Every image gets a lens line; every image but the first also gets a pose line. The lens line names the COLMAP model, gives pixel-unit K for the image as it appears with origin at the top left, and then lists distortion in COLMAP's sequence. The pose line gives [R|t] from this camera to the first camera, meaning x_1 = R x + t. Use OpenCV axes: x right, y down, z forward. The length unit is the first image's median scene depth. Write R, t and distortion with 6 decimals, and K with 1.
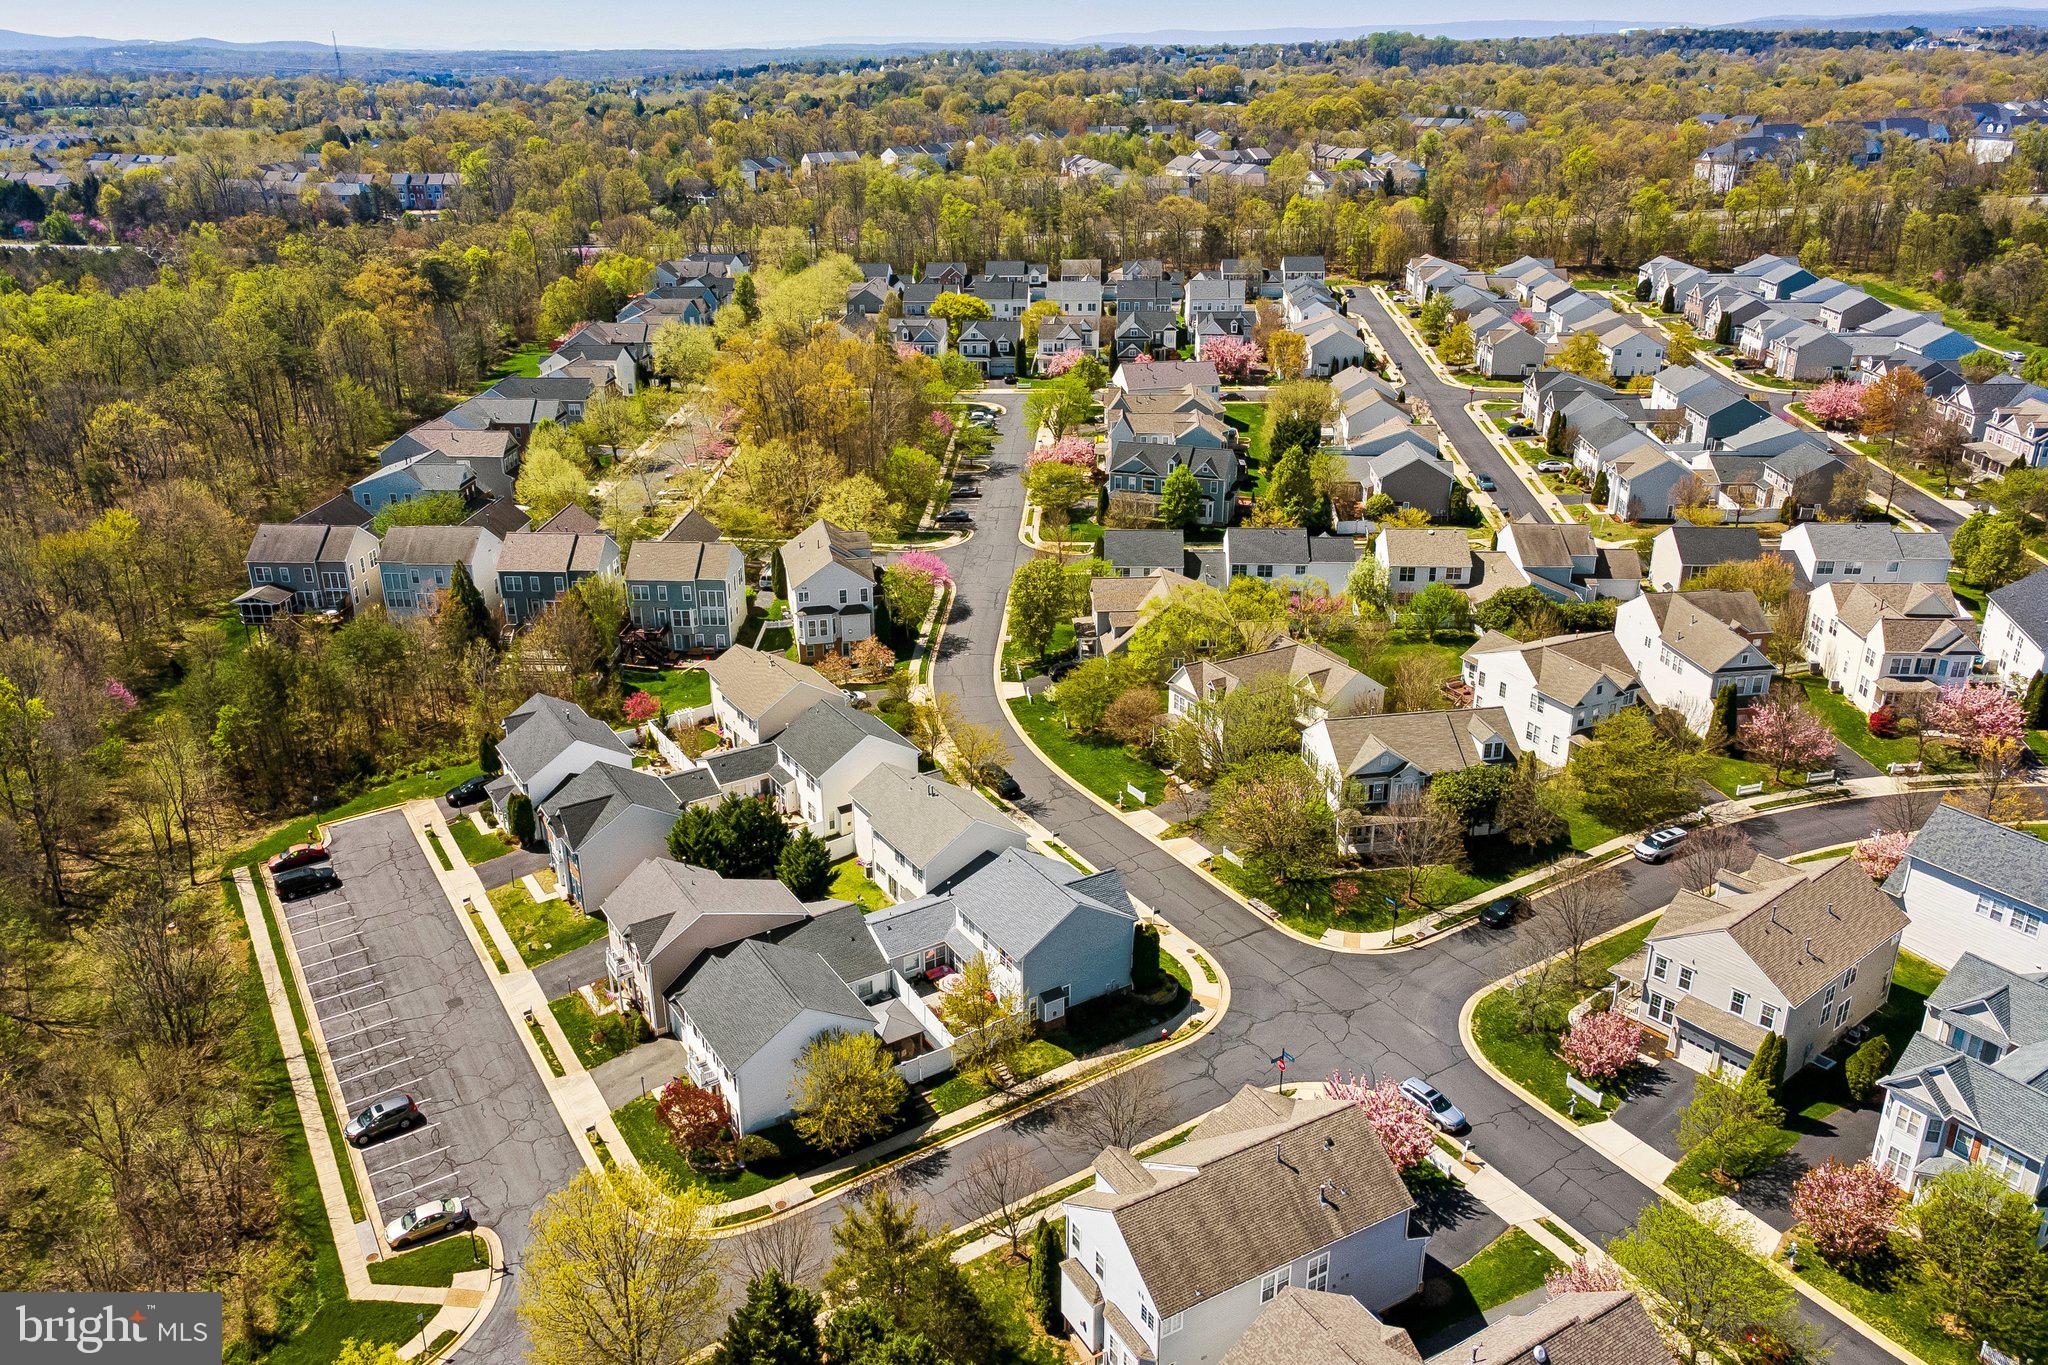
lens RADIAL K [[1477.4, 0, 1007.9], [0, 1477.4, 694.3], [0, 0, 1]] dist [0.031526, 0.013144]
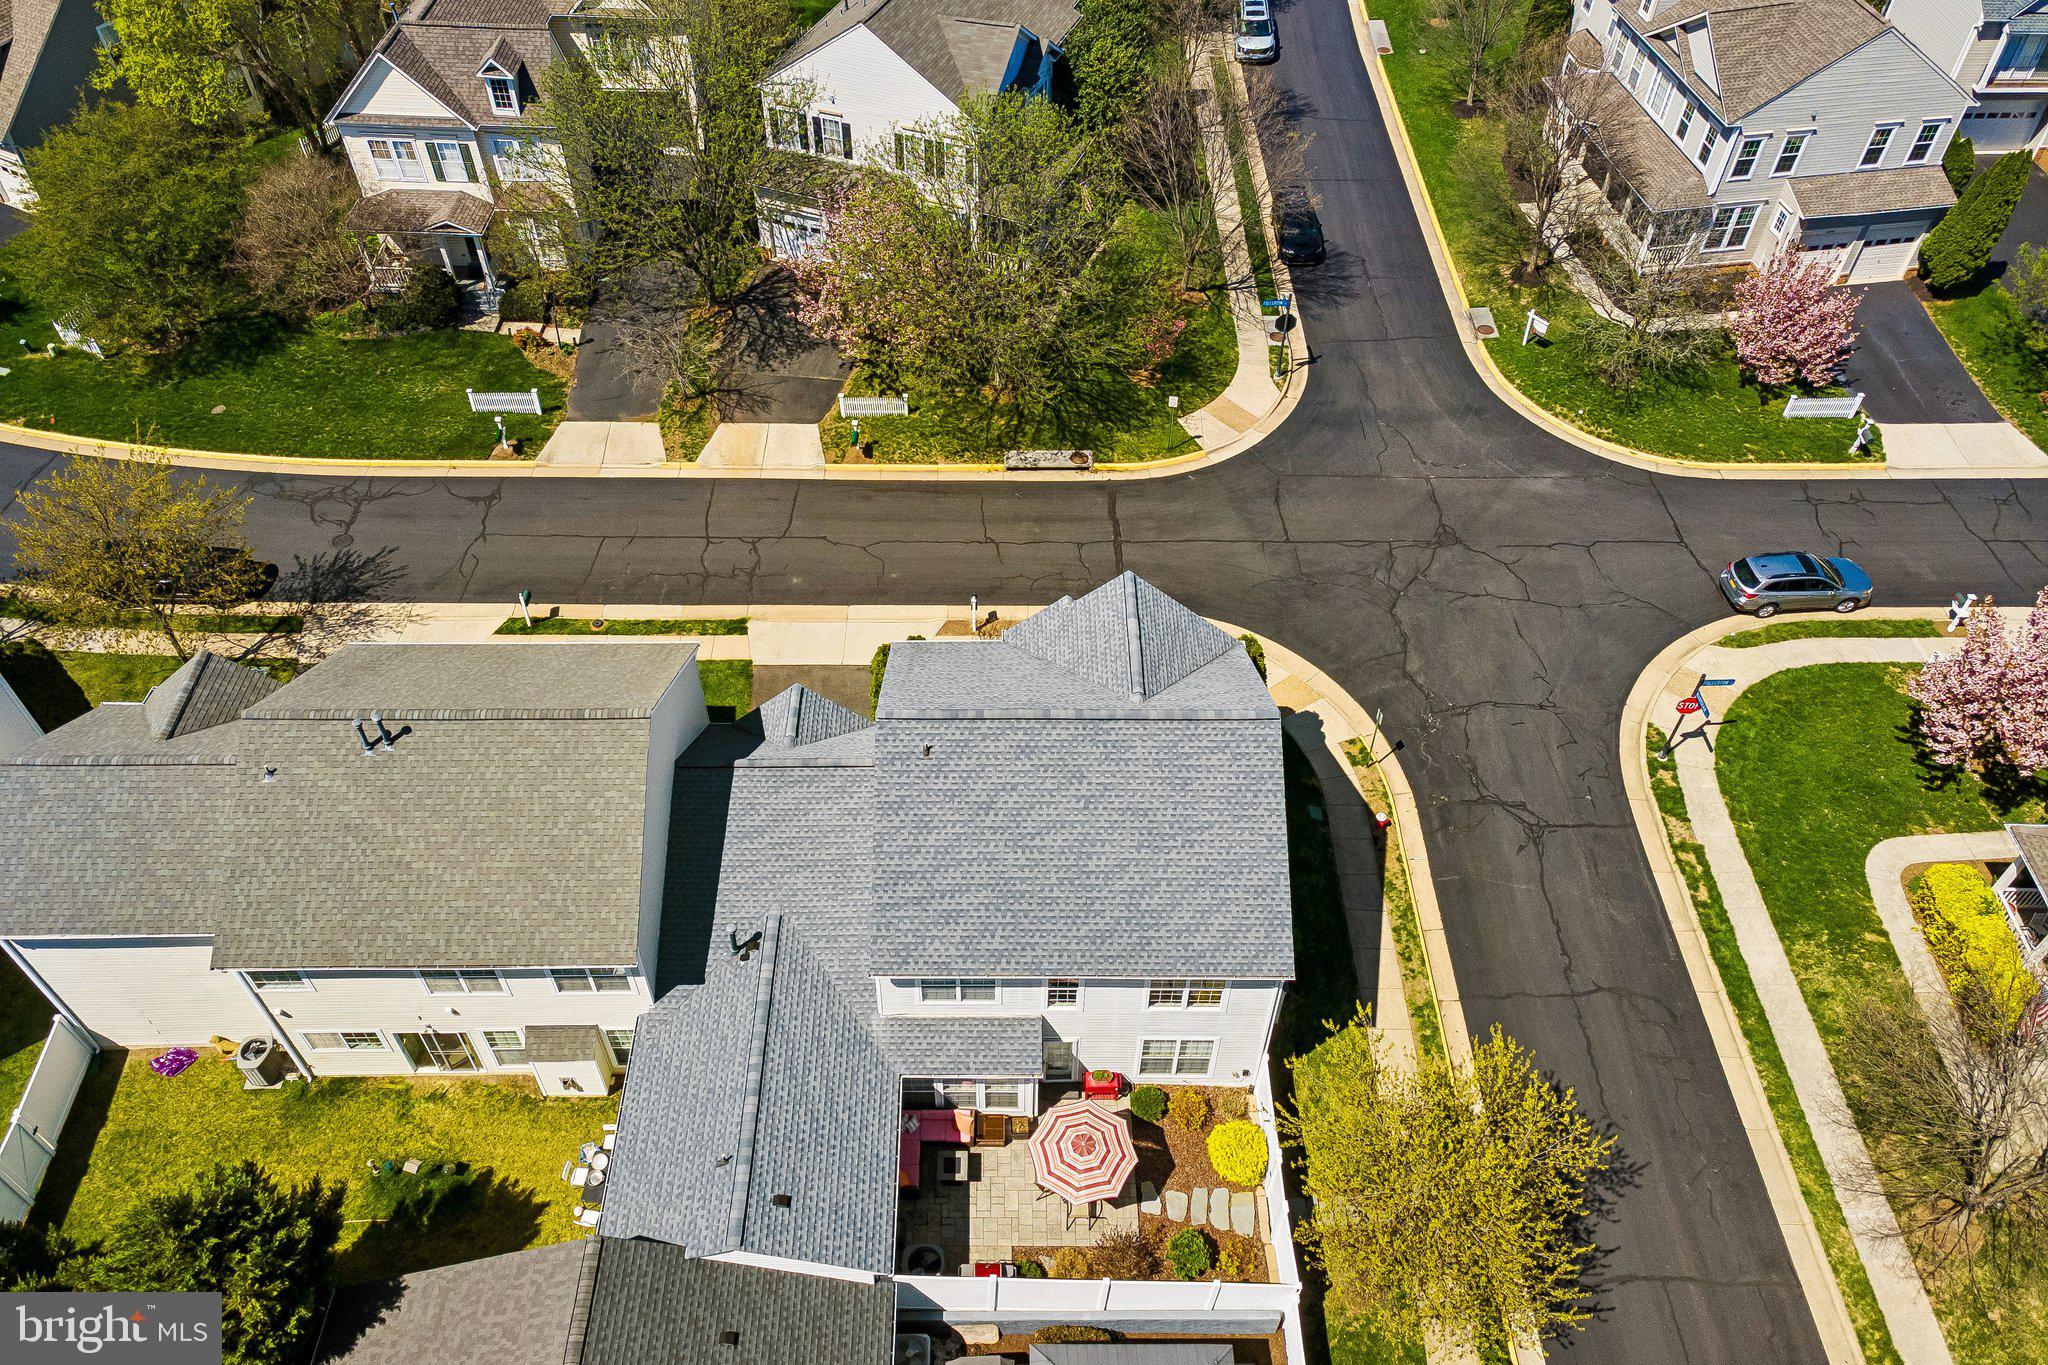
lens RADIAL K [[1477.4, 0, 1021.4], [0, 1477.4, 667.2], [0, 0, 1]] dist [0.031526, 0.013144]
pose [[0.518845, -0.618342, 0.590300, -0.141010], [0.331863, 0.782049, 0.527509, -0.050183], [-0.787824, -0.077797, 0.610967, 0.696914]]
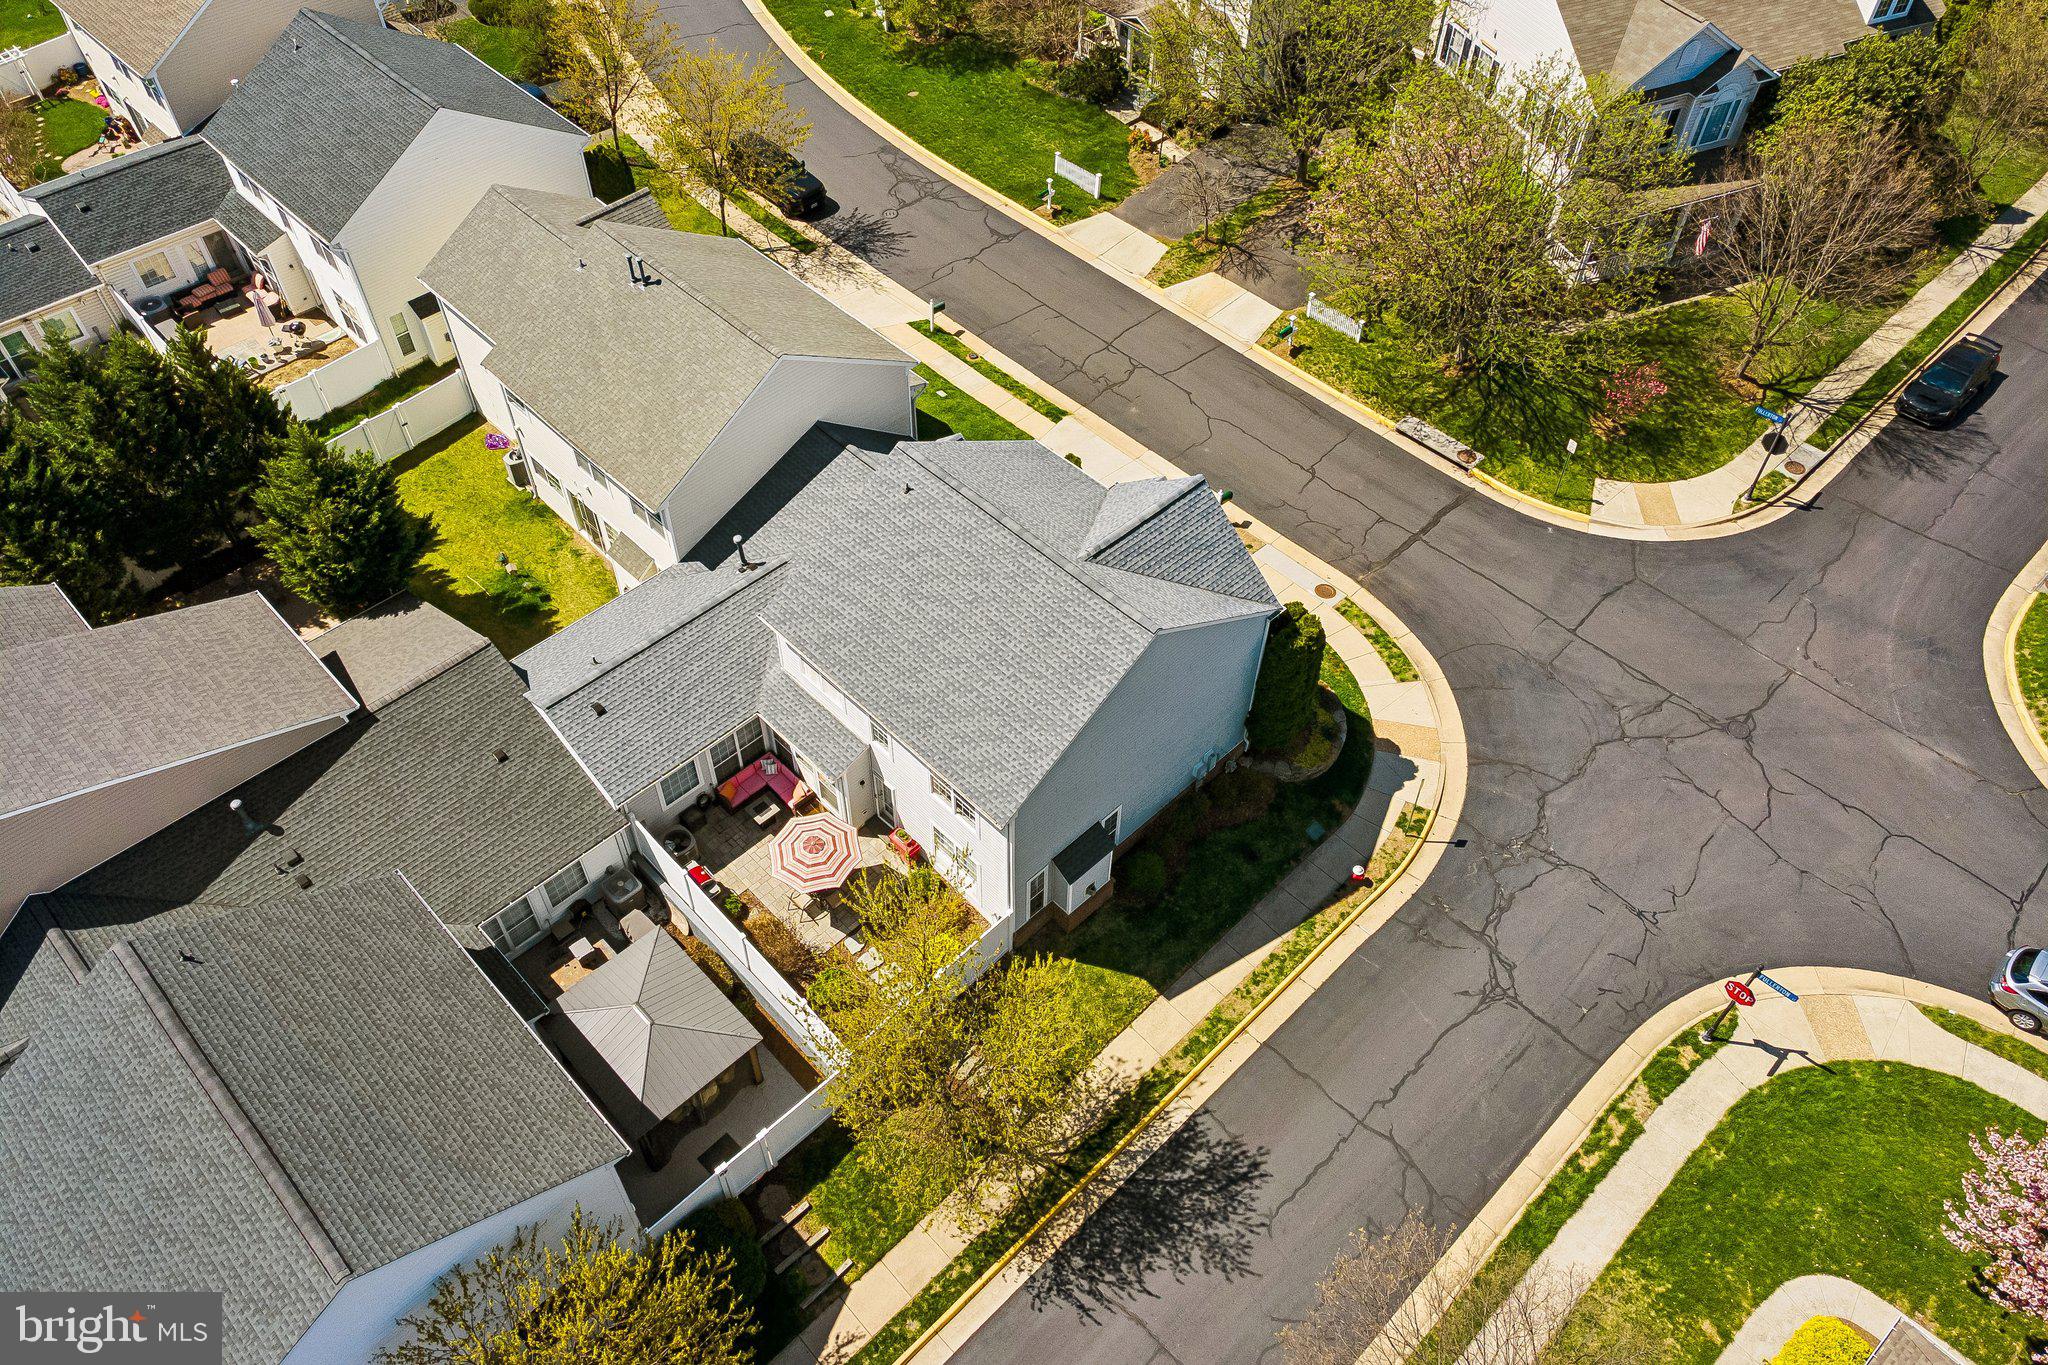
lens RADIAL K [[1477.4, 0, 1003.0], [0, 1477.4, 666.2], [0, 0, 1]] dist [0.031526, 0.013144]
pose [[0.977424, -0.154253, 0.144389, -0.030180], [0.076319, 0.894994, 0.439502, -0.001959], [-0.197022, -0.418560, 0.886561, 0.581811]]
